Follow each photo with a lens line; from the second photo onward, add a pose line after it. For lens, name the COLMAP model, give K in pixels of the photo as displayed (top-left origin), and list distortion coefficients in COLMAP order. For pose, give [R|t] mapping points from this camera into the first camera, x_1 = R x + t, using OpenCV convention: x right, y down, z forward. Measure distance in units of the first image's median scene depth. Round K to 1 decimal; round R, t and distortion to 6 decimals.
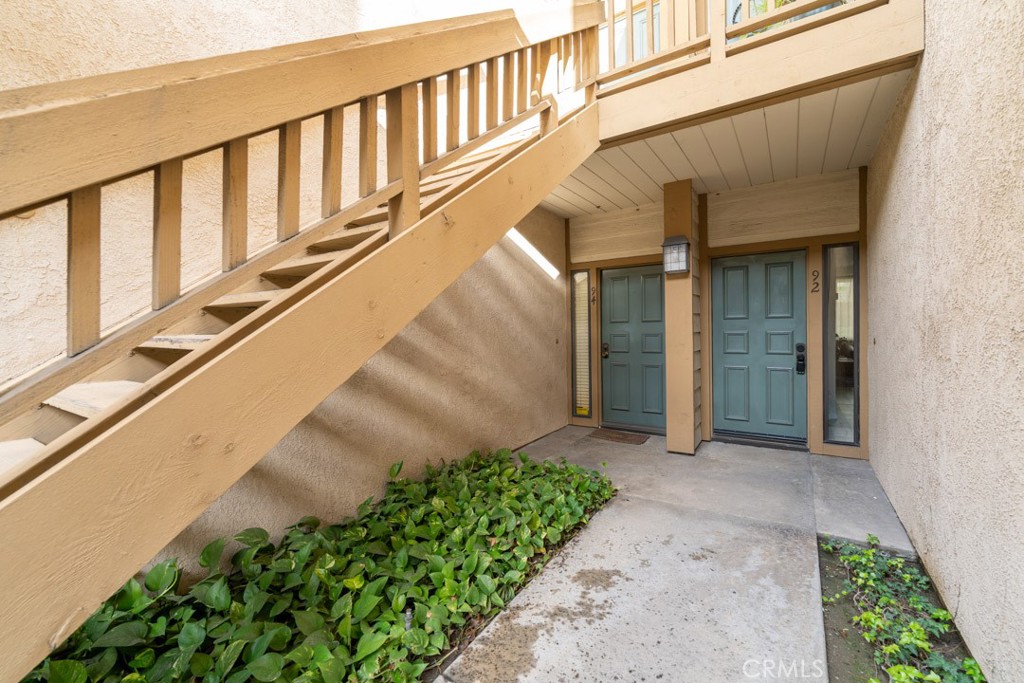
lens RADIAL K [[424.2, 0, 514.7], [0, 424.2, 340.1], [0, 0, 1]] dist [-0.002458, 0.002053]
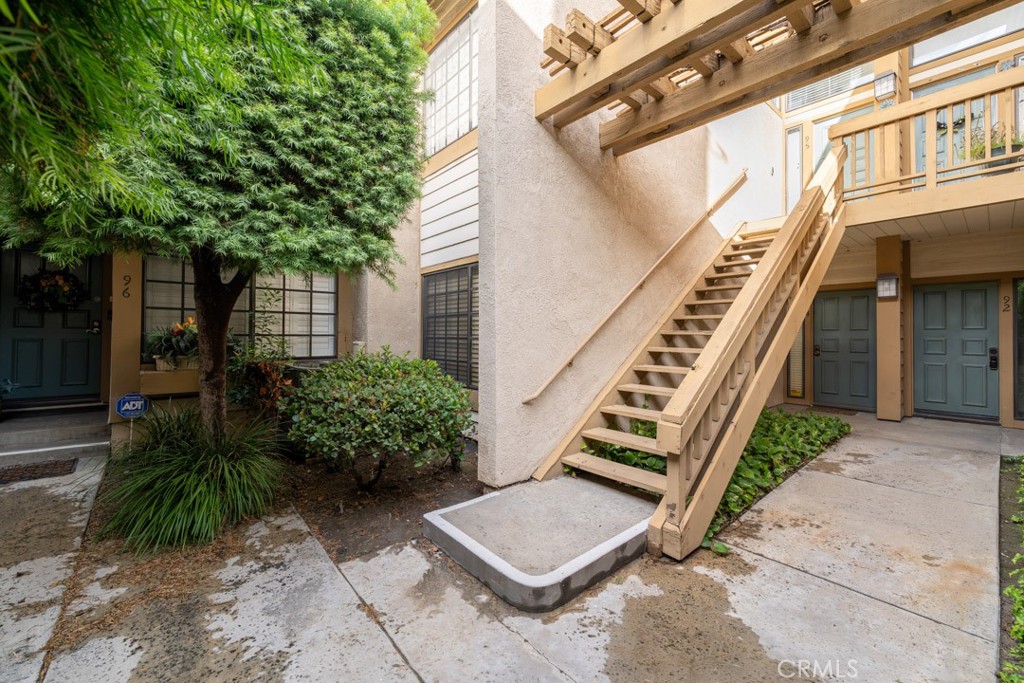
lens RADIAL K [[424.2, 0, 514.2], [0, 424.2, 332.2], [0, 0, 1]] dist [-0.002458, 0.002053]
pose [[0.962641, 0.022520, -0.269842, -0.454994], [-0.031160, 0.999128, -0.027776, 0.043364], [0.268981, 0.035147, 0.962504, -0.748000]]
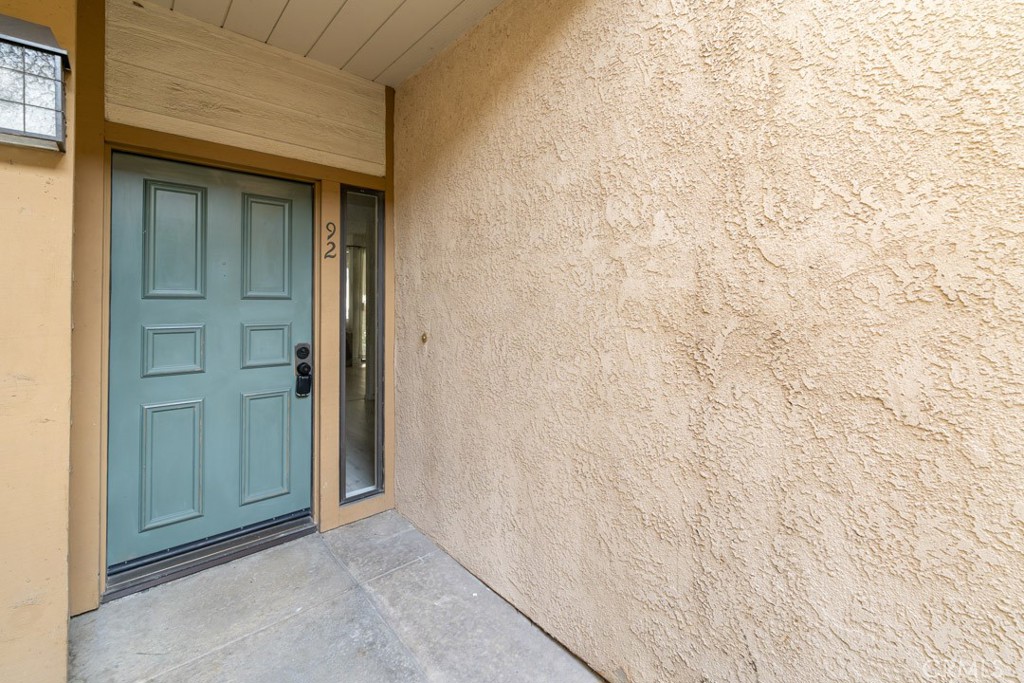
lens RADIAL K [[424.2, 0, 505.3], [0, 424.2, 296.4], [0, 0, 1]] dist [-0.002458, 0.002053]
pose [[0.248141, 0.034502, 0.968109, 0.178133], [0.017575, 0.999041, -0.040109, -0.027952], [-0.968564, 0.026967, 0.247297, 0.573951]]
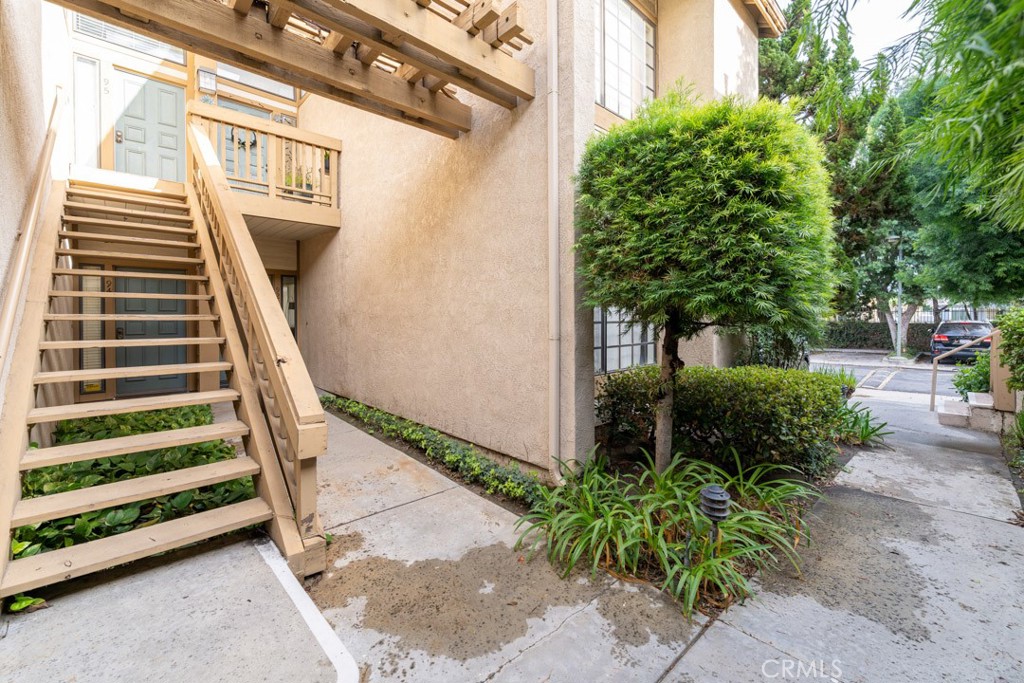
lens RADIAL K [[424.2, 0, 524.0], [0, 424.2, 313.5], [0, 0, 1]] dist [-0.002458, 0.002053]
pose [[0.205326, 0.024501, 0.978387, -0.885229], [0.022582, 0.999302, -0.029764, 0.033996], [-0.978433, 0.028206, 0.204630, -0.461594]]
